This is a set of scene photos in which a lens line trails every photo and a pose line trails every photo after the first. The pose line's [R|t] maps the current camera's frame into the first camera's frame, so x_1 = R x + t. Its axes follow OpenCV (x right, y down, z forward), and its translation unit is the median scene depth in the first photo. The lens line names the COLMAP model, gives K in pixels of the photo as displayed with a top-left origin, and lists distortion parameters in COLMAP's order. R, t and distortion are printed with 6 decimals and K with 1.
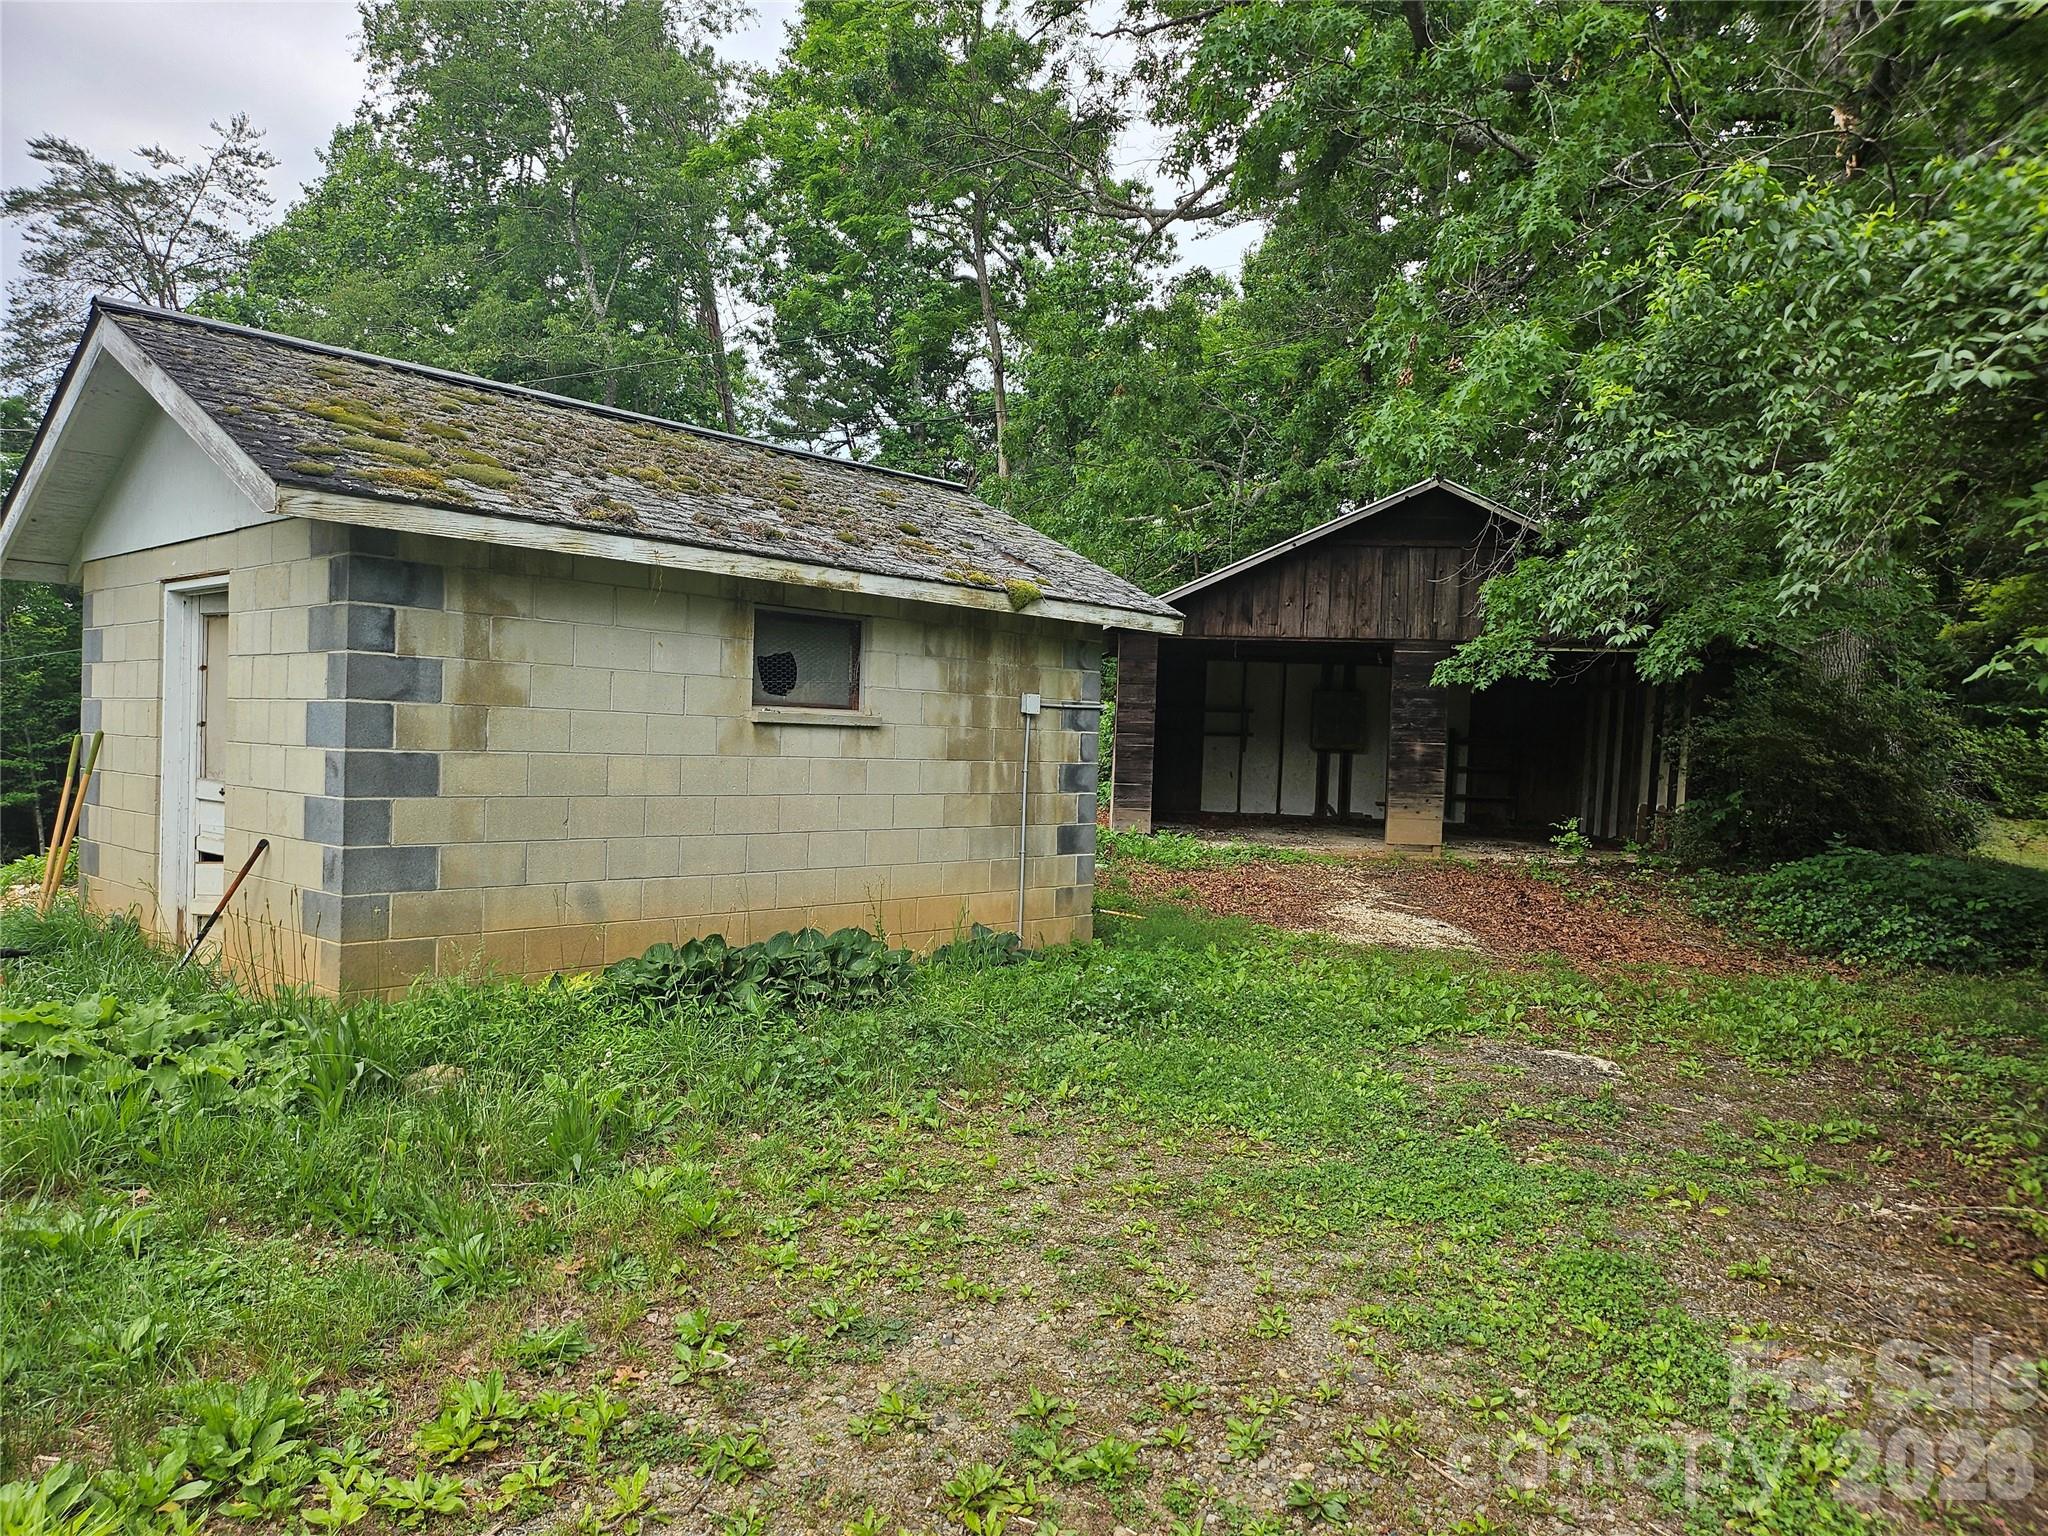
lens RADIAL K [[1411.2, 0, 1024.0], [0, 1411.2, 768.0], [0, 0, 1]] dist [0.040661, 0.000905]
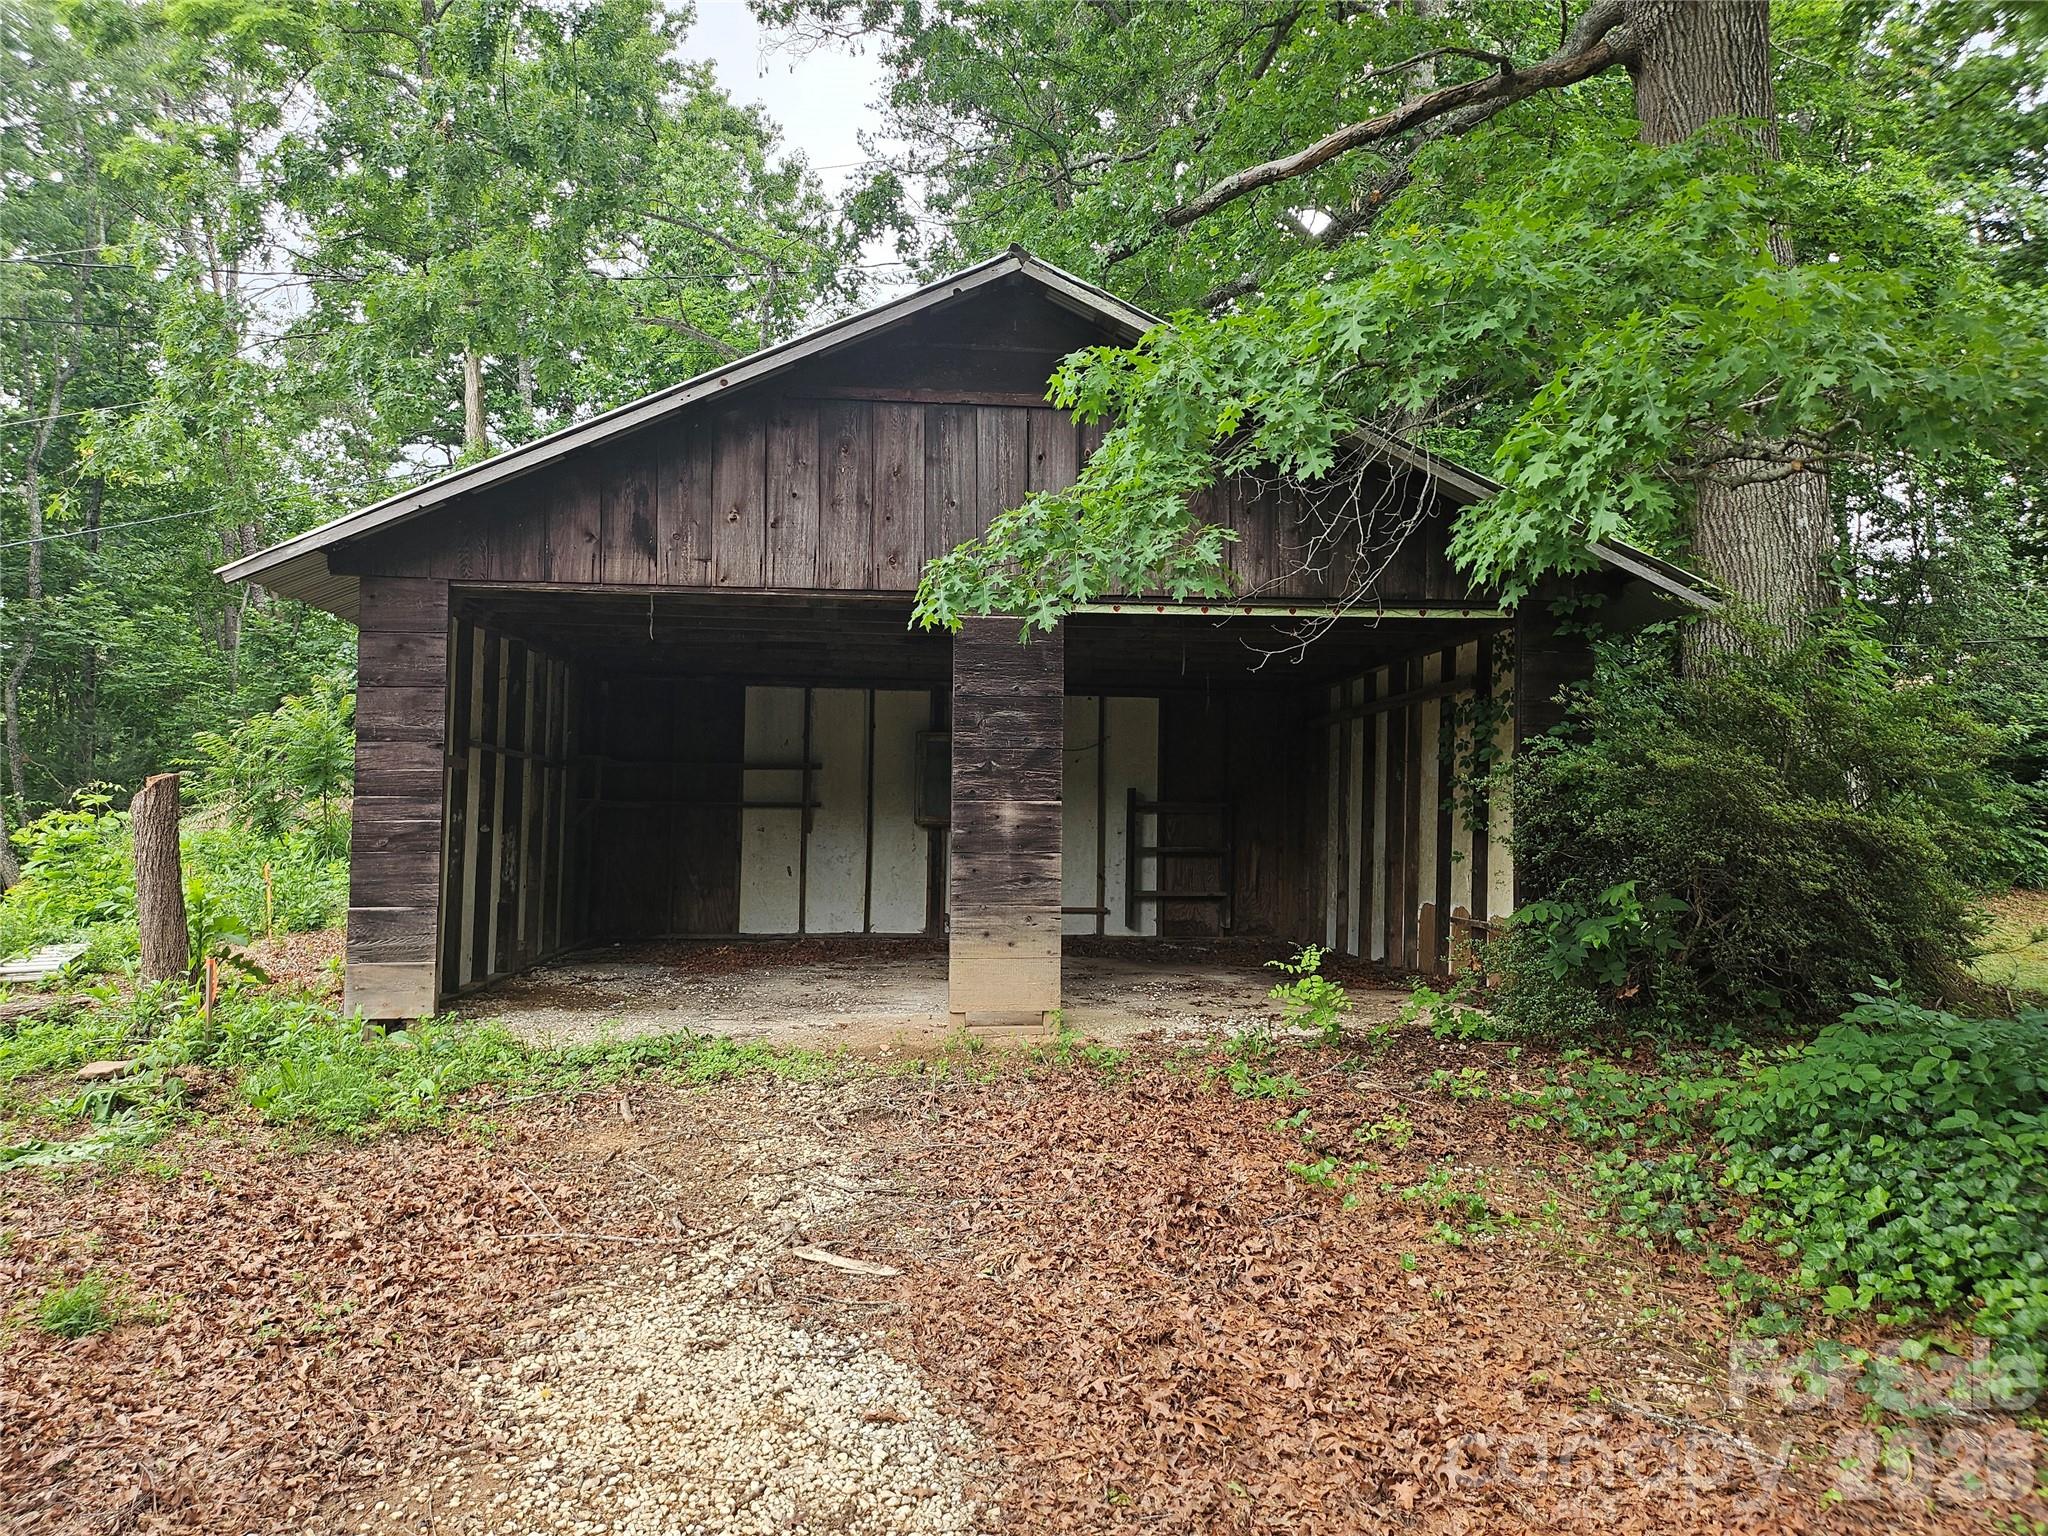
lens RADIAL K [[1429.2, 0, 1024.0], [0, 1429.2, 768.0], [0, 0, 1]] dist [0.008008, 0.001992]
pose [[0.986028, -0.017805, 0.165625, 0.202658], [0.027971, 0.997851, -0.059252, 0.000226], [-0.164214, 0.063057, 0.984407, 0.512457]]
